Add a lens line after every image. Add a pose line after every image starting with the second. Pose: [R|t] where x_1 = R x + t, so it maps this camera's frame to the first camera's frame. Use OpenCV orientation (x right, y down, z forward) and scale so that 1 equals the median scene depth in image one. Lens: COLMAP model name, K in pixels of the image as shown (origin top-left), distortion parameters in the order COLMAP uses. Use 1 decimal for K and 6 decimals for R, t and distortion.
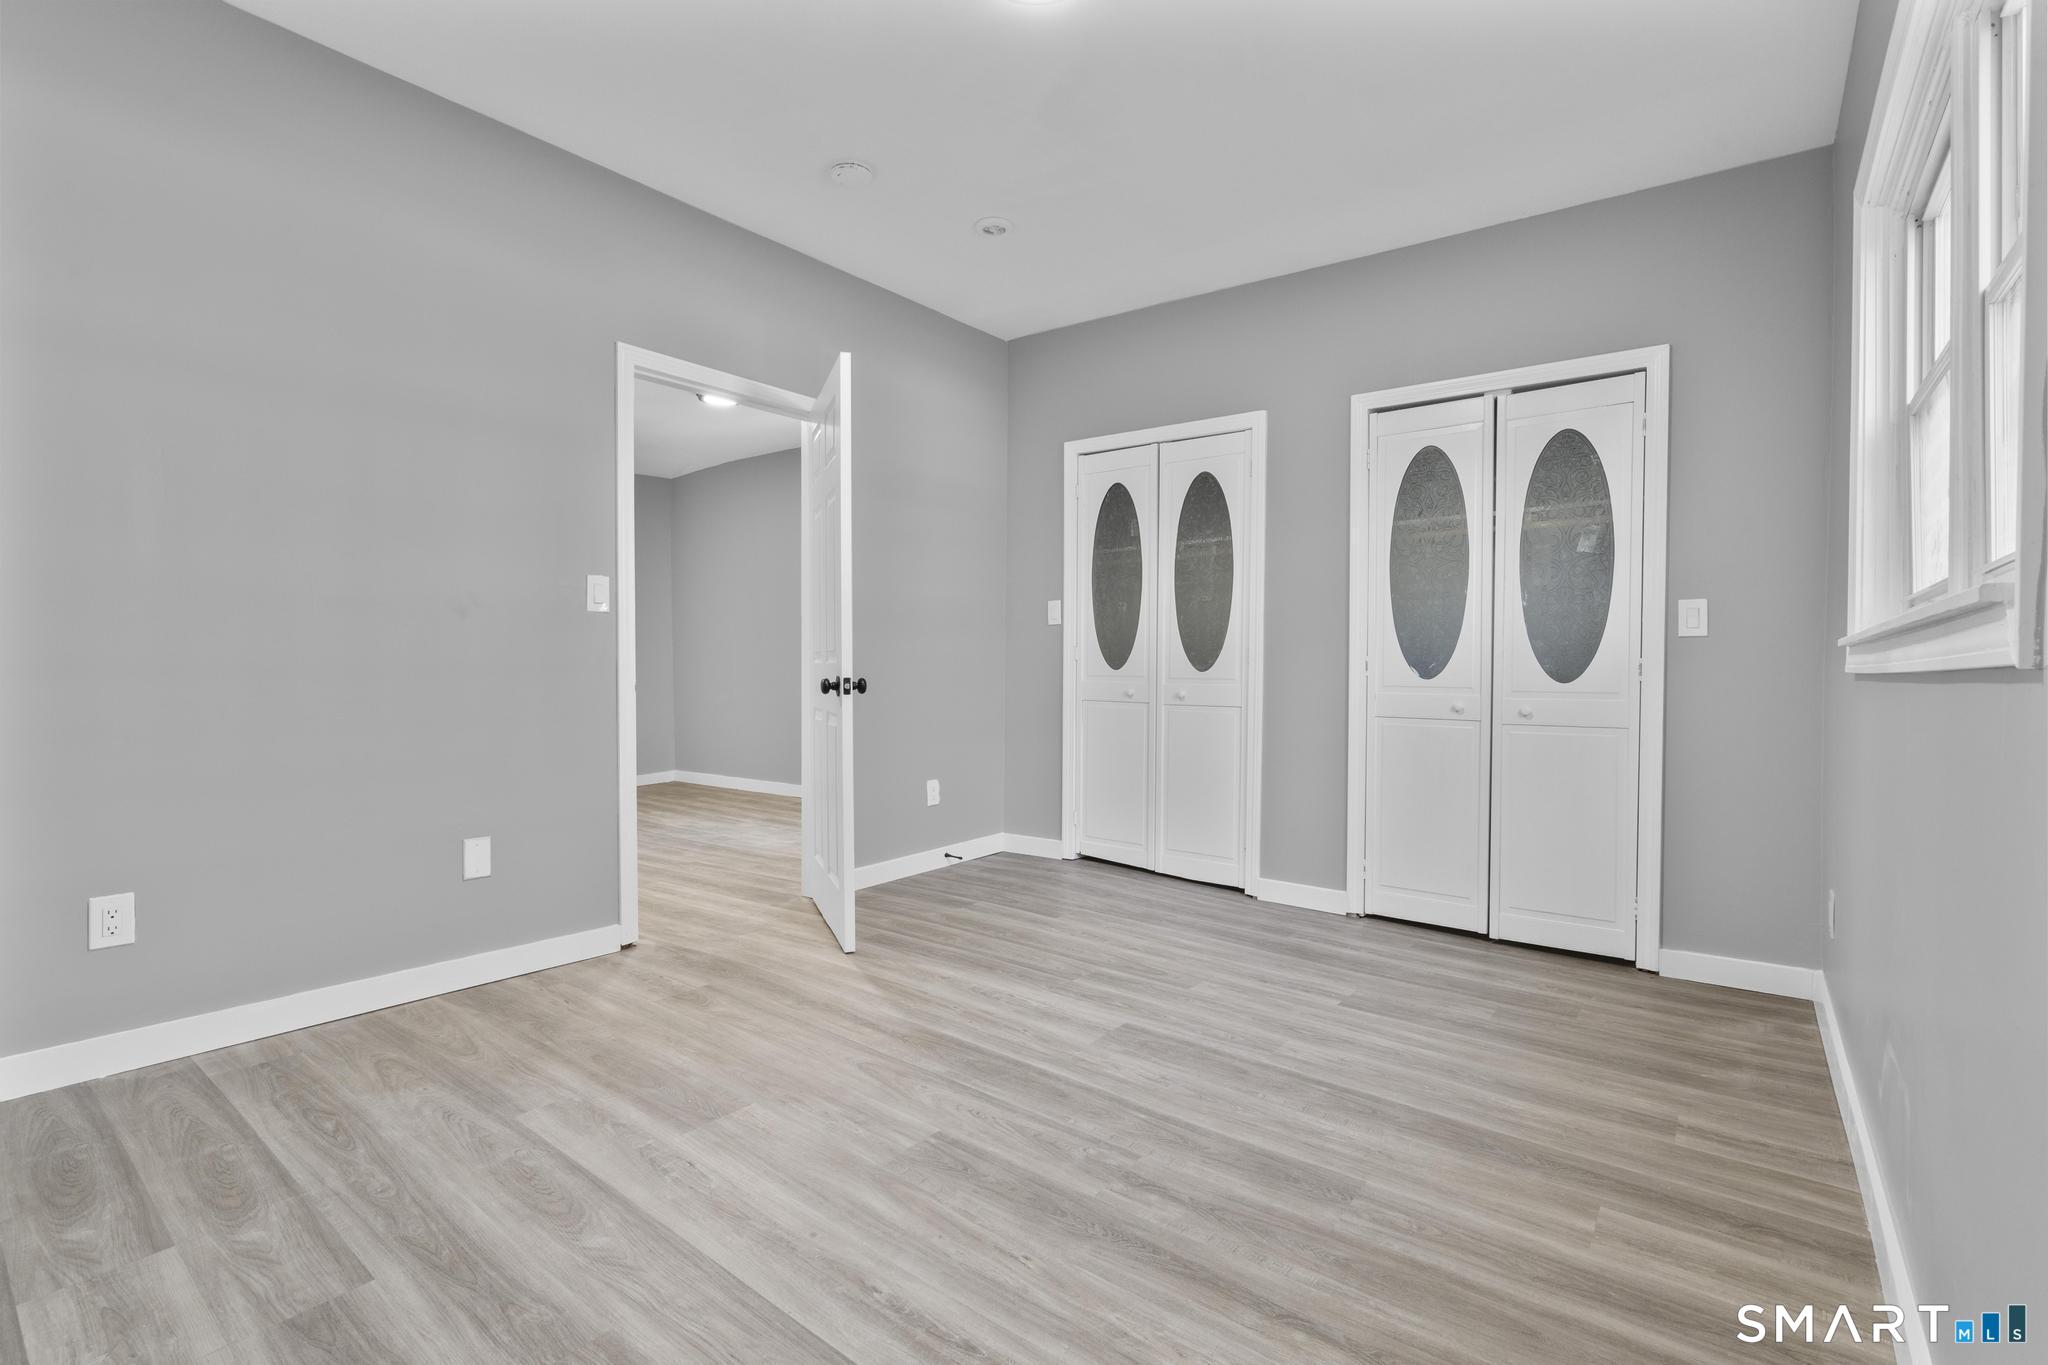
lens RADIAL K [[915.1, 0, 1019.5], [0, 915.1, 679.2], [0, 0, 1]] dist [-0.012495, 0.007592]
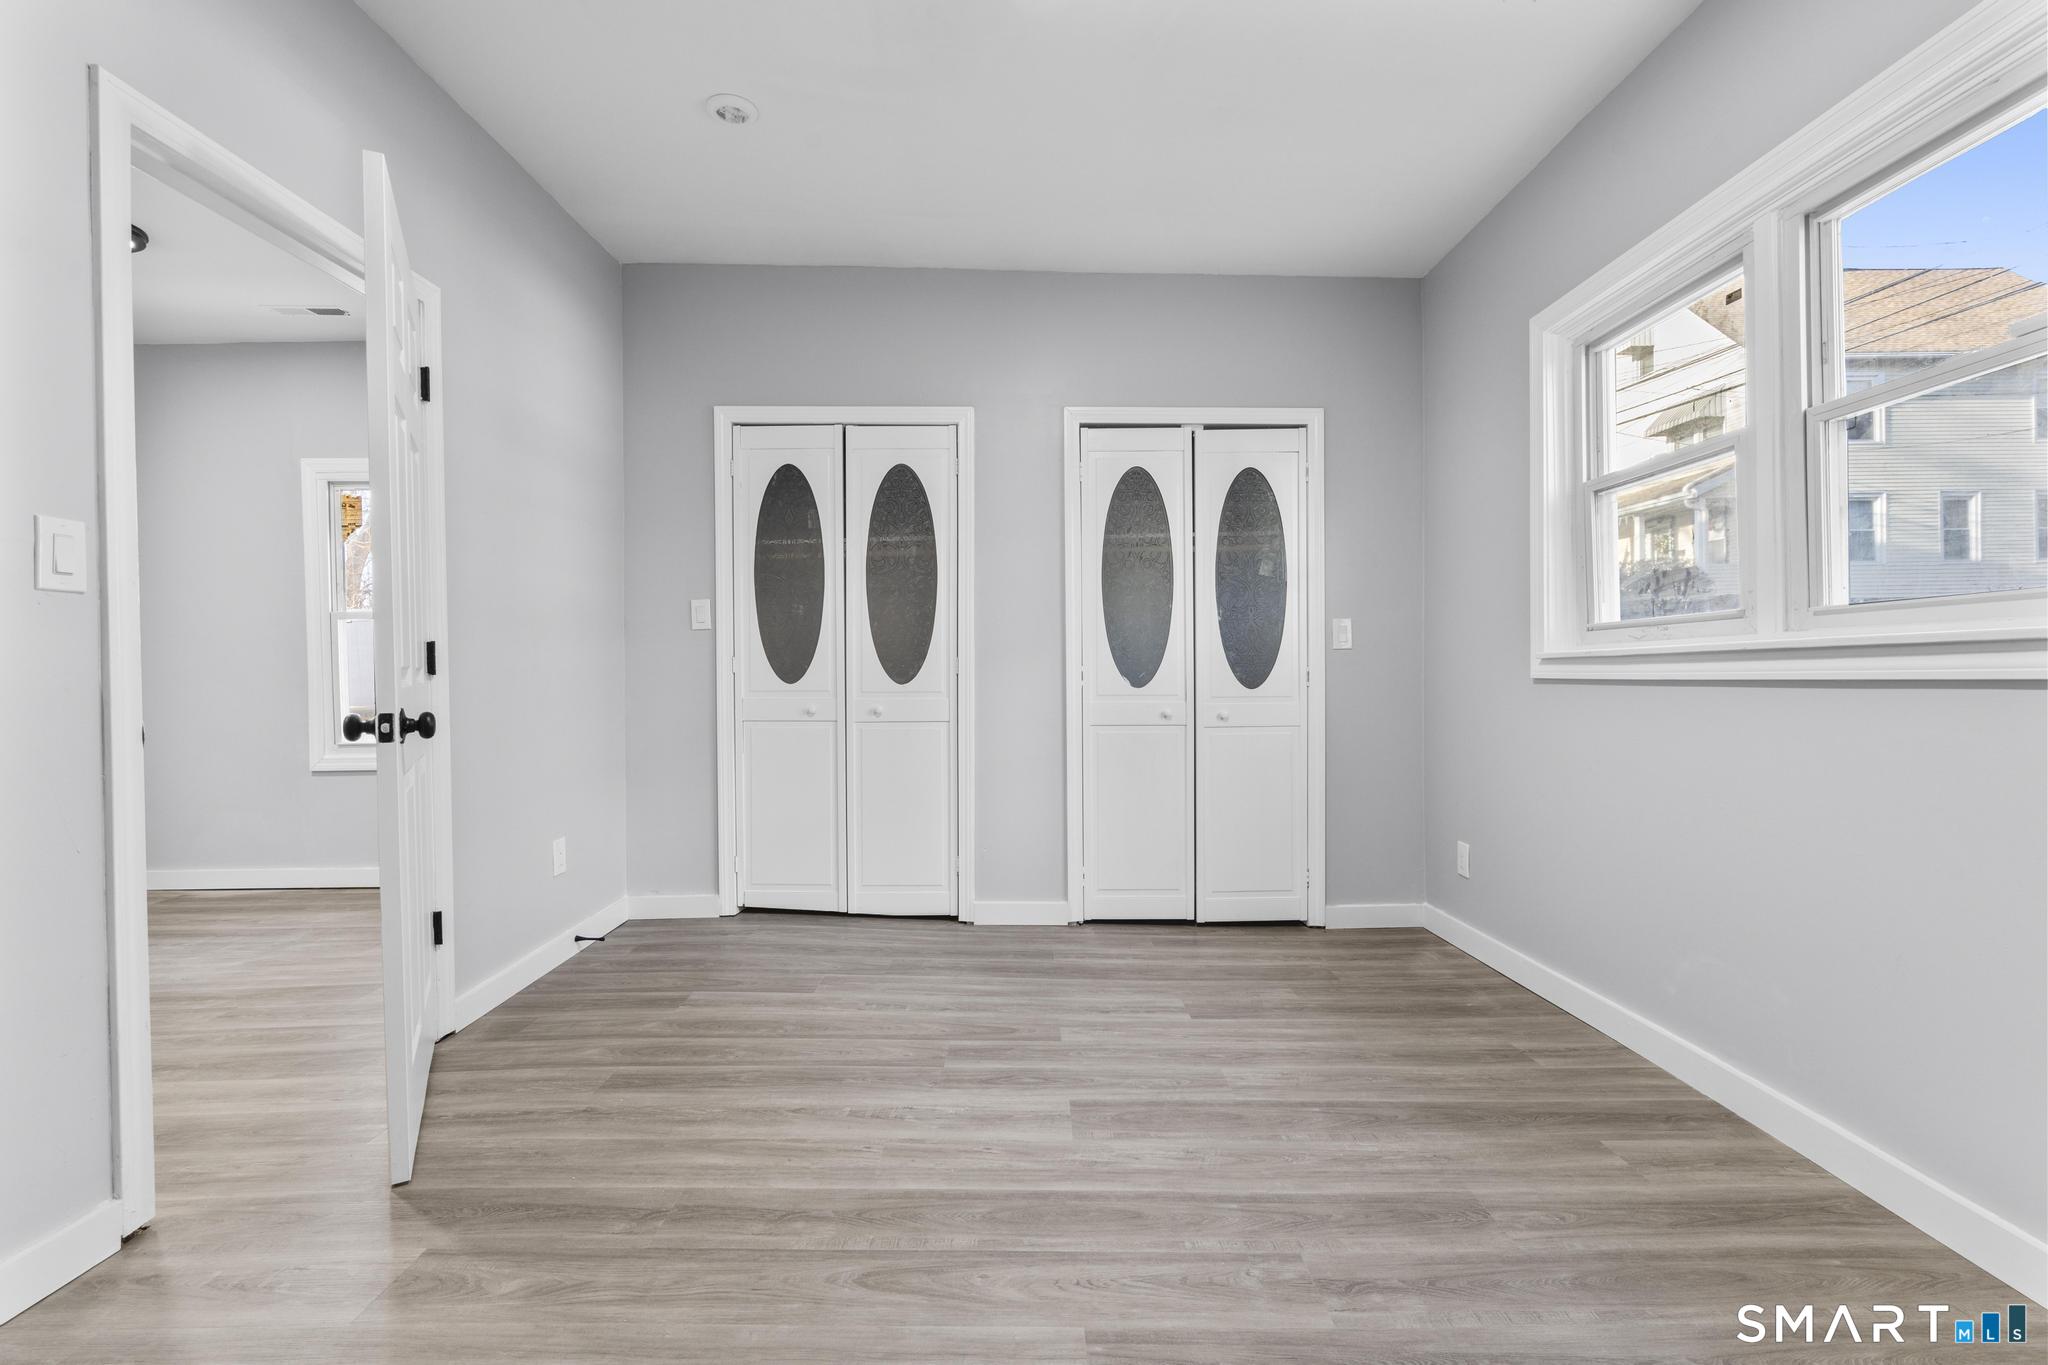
lens RADIAL K [[915.1, 0, 1019.5], [0, 915.1, 679.2], [0, 0, 1]] dist [-0.012495, 0.007592]
pose [[0.790344, -0.015535, 0.612467, -0.335678], [0.019785, 0.999804, -0.000172, -0.013367], [-0.612344, 0.012254, 0.790496, 0.270434]]
